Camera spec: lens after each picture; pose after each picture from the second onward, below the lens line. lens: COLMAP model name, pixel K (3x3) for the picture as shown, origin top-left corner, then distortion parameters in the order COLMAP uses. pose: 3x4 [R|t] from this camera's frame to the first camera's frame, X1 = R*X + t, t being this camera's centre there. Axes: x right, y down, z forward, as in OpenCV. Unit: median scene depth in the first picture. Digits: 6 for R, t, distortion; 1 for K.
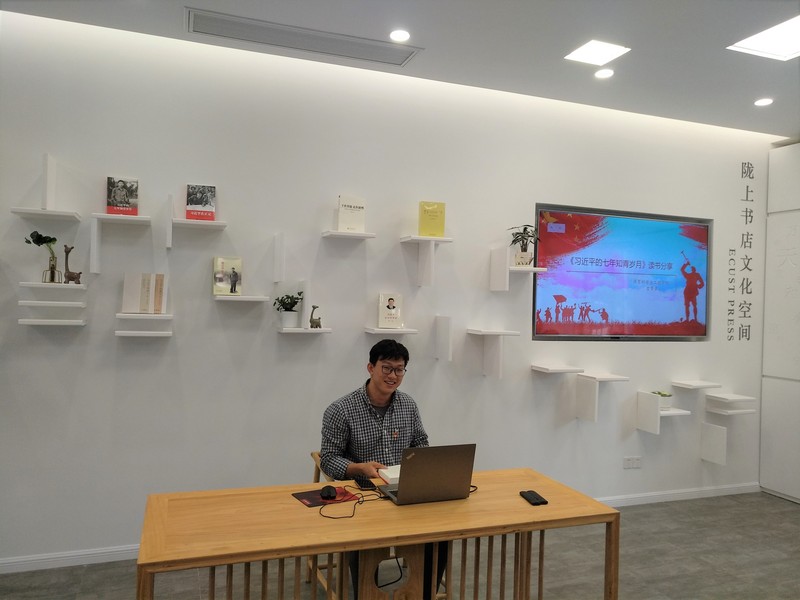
lens RADIAL K [[641.5, 0, 401.7], [0, 641.5, 296.2], [0, 0, 1]] dist [-0.002422, 0.000771]
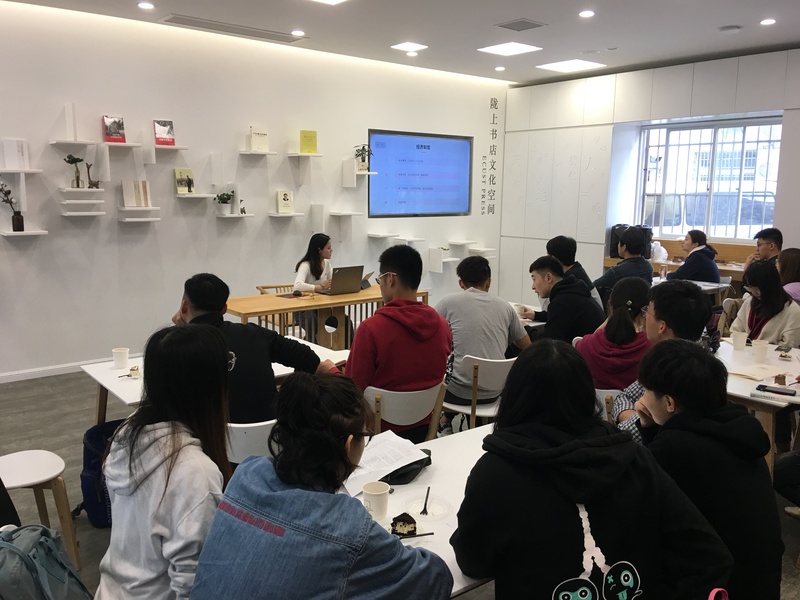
lens RADIAL K [[673.5, 0, 397.3], [0, 673.5, 300.5], [0, 0, 1]] dist [0.072543, -0.001763]
pose [[0.947197, -0.072460, 0.312358, -0.297260], [0.016749, 0.983983, 0.177473, -0.028927], [-0.320214, -0.162870, 0.933240, -0.692673]]
